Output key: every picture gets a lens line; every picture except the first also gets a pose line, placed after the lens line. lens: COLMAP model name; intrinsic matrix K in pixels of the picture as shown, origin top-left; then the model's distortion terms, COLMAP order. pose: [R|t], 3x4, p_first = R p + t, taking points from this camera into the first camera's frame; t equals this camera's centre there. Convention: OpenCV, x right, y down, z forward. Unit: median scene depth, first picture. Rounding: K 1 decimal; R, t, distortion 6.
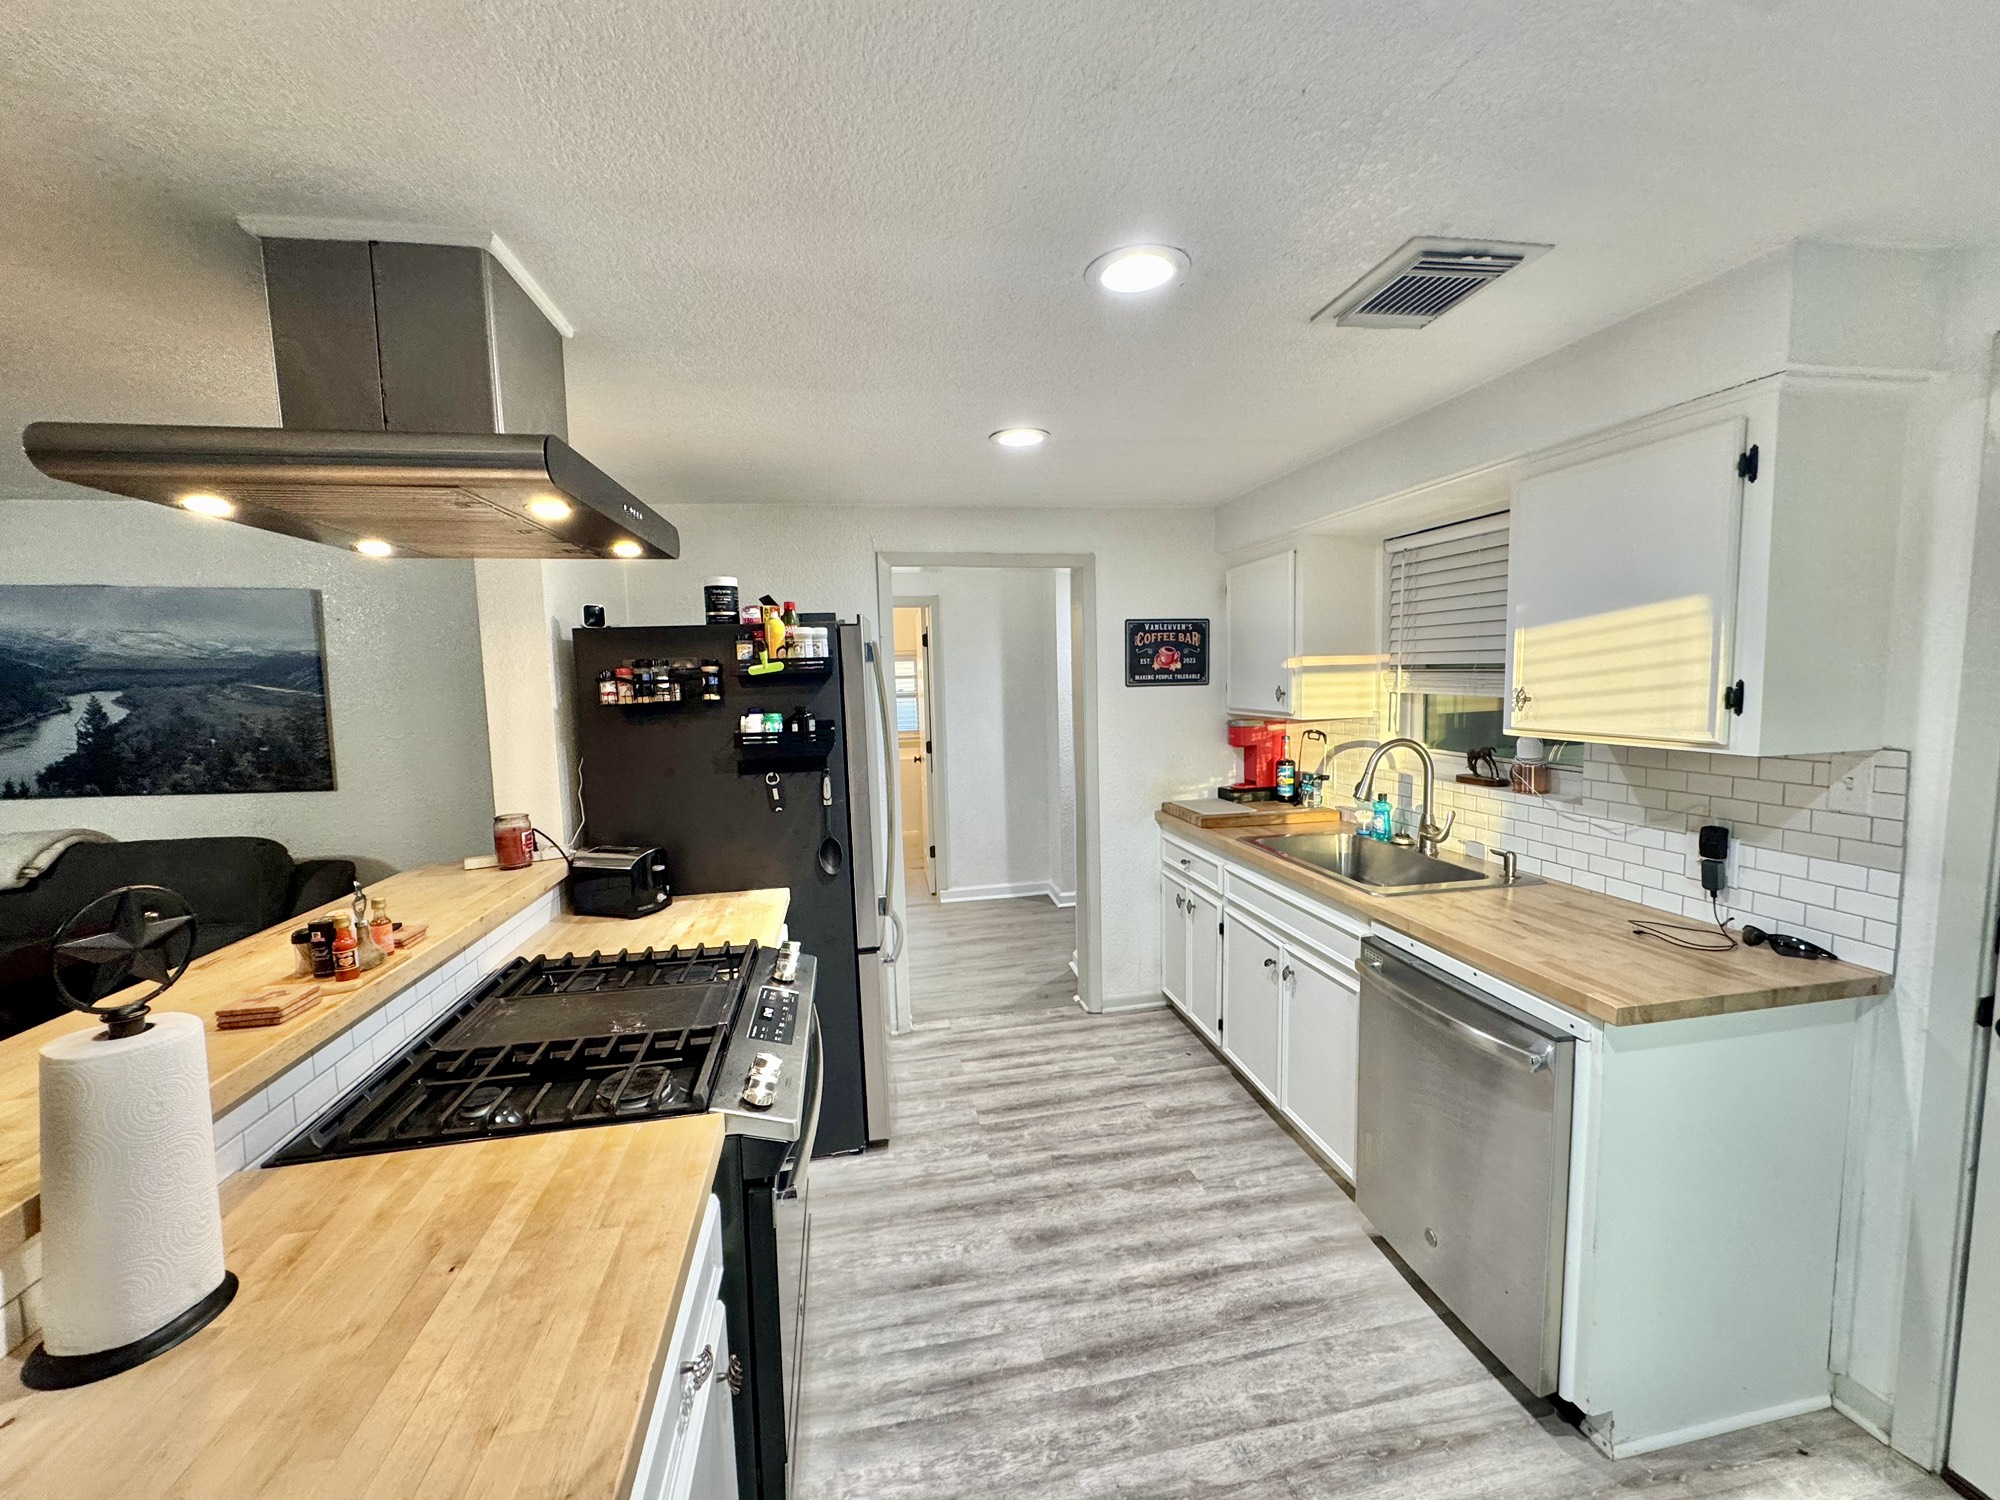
lens RADIAL K [[797.0, 0, 998.3], [0, 797.0, 746.8], [0, 0, 1]] dist [-0.003964, -0.000494]
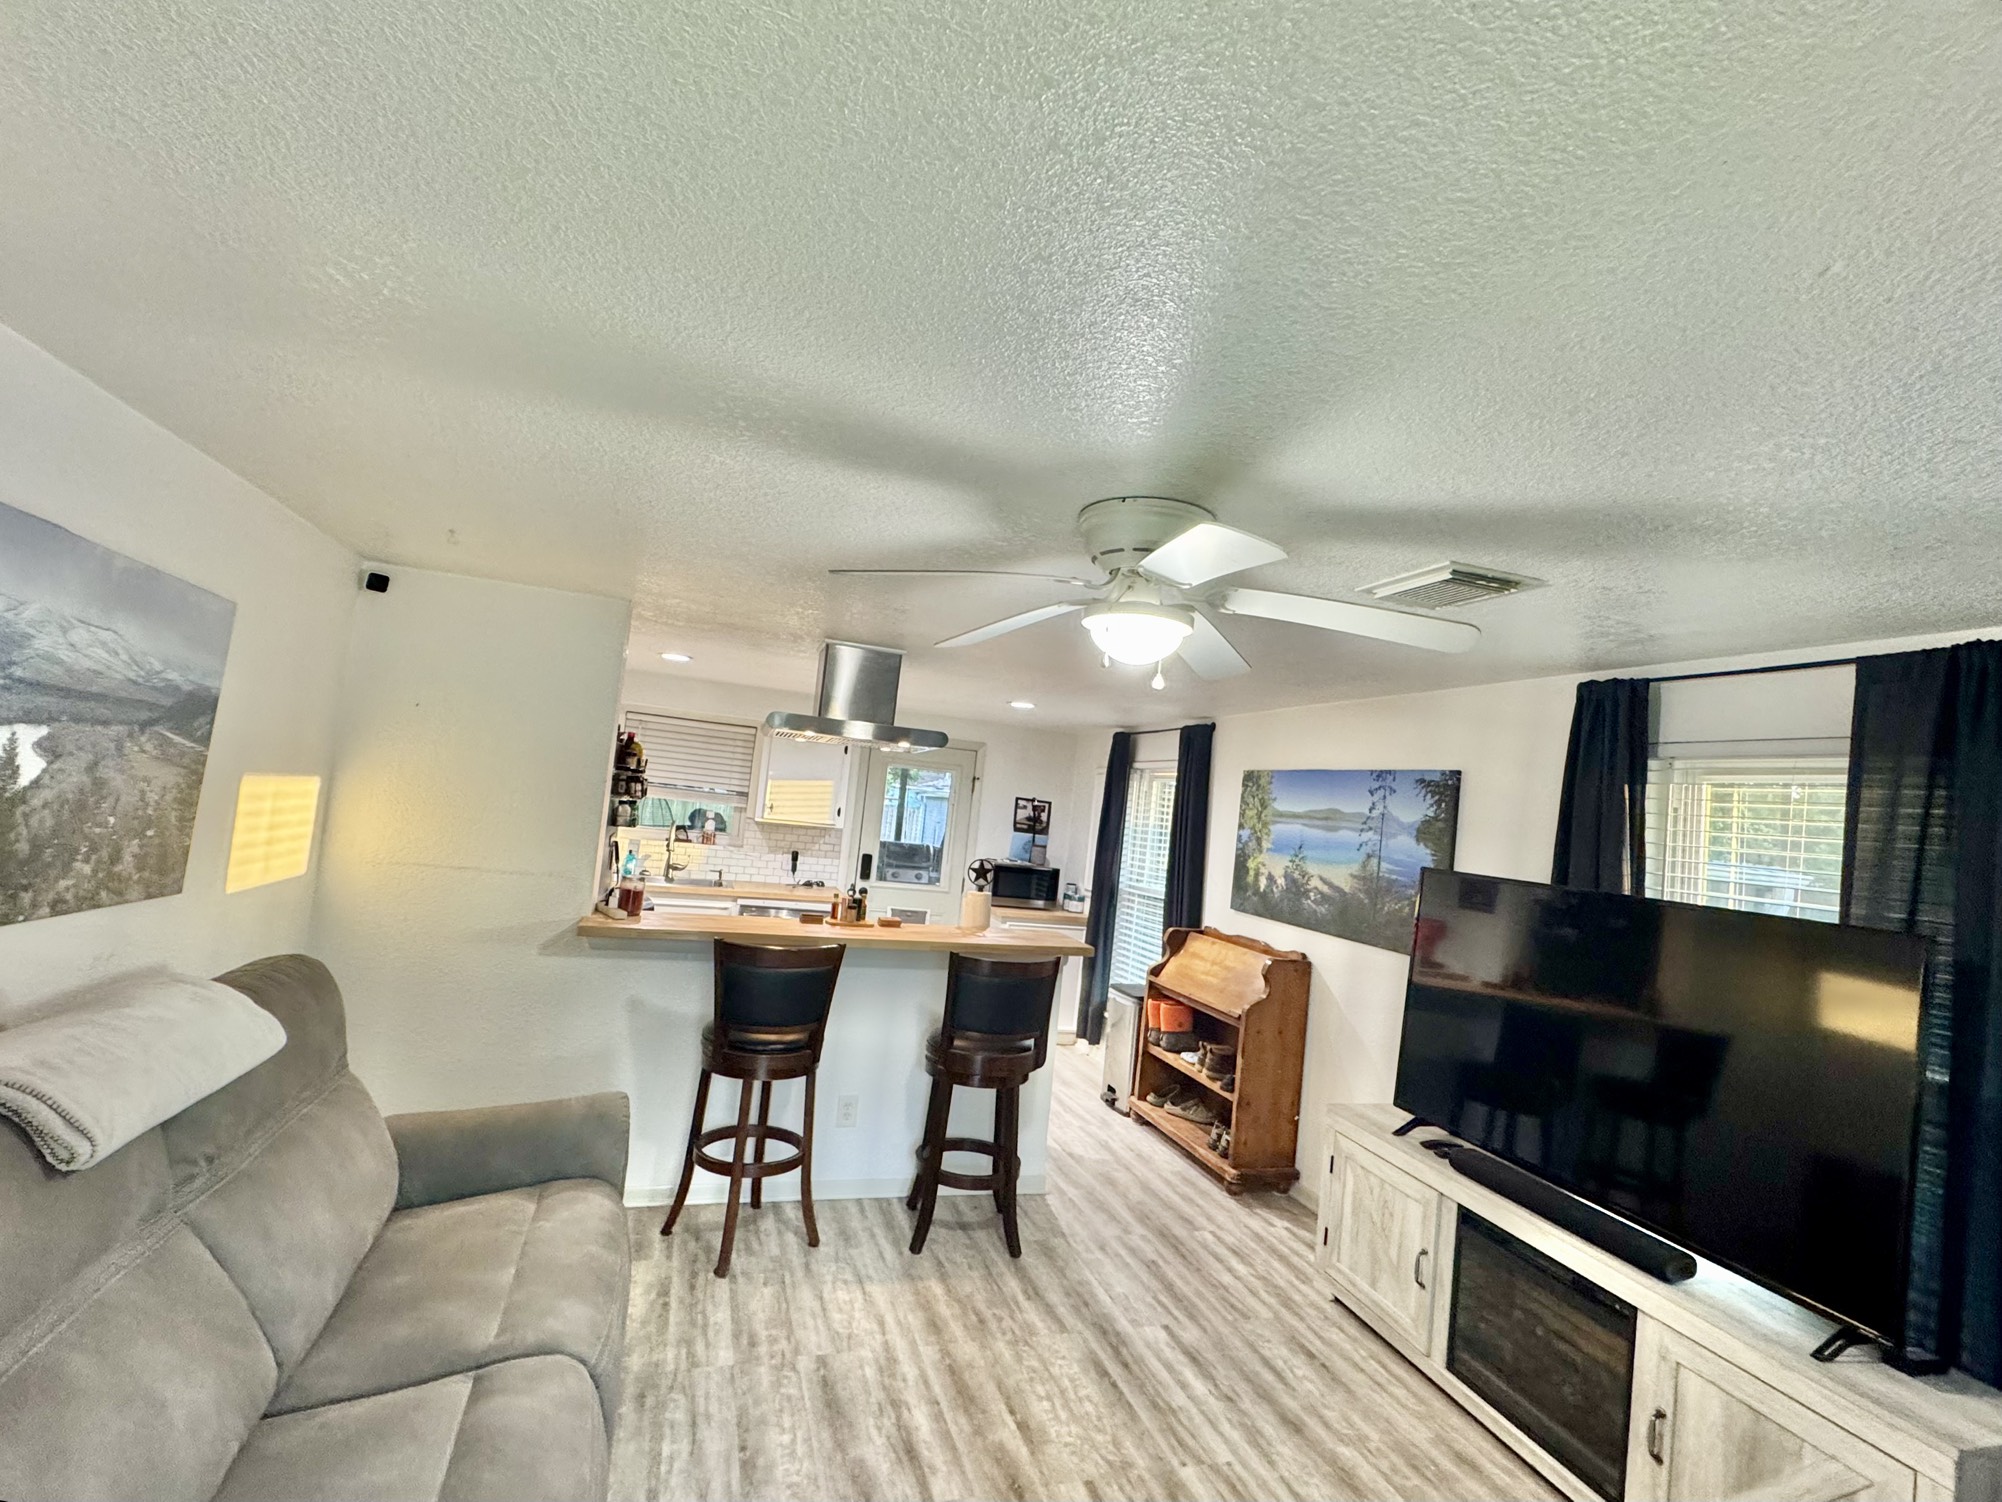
lens RADIAL K [[914.5, 0, 997.2], [0, 914.5, 751.2], [0, 0, 1]] dist [0.000382, -0.000052]
pose [[-0.123305, 0.075328, 0.989506, -1.770497], [-0.007706, 0.997012, -0.076860, -0.011382], [-0.992339, -0.017102, -0.122356, 0.438444]]
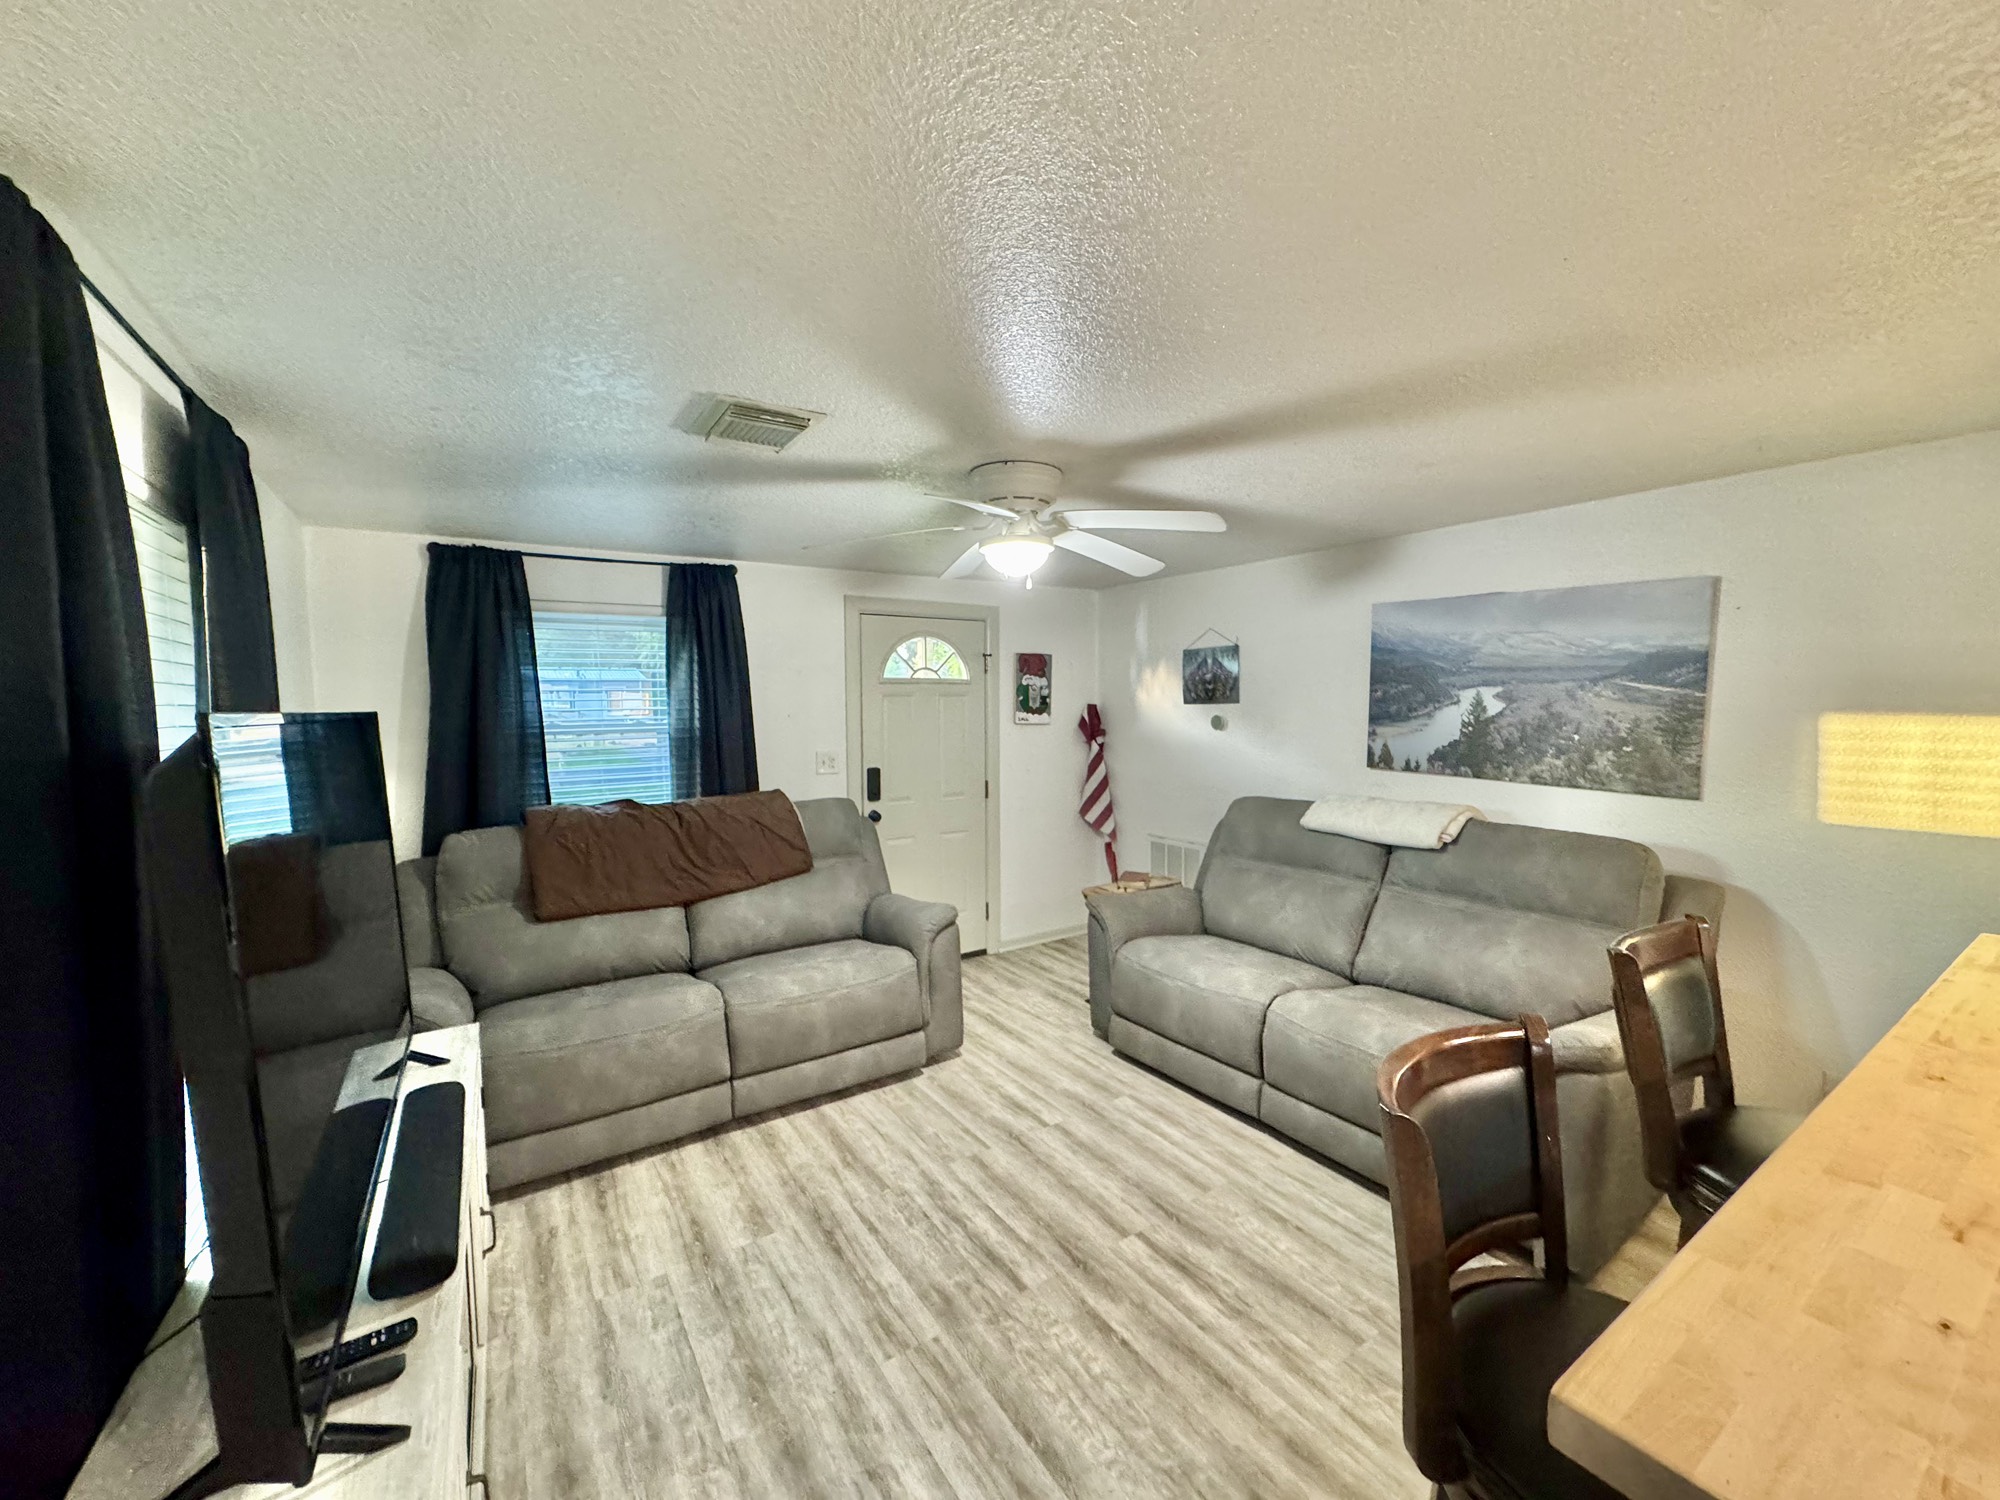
lens RADIAL K [[797.0, 0, 997.8], [0, 797.0, 750.2], [0, 0, 1]] dist [-0.003964, -0.000494]
pose [[0.386070, 0.085337, -0.918514, -0.341611], [-0.086475, 0.994675, 0.056066, 0.016586], [0.918407, 0.057783, 0.391394, -0.081402]]
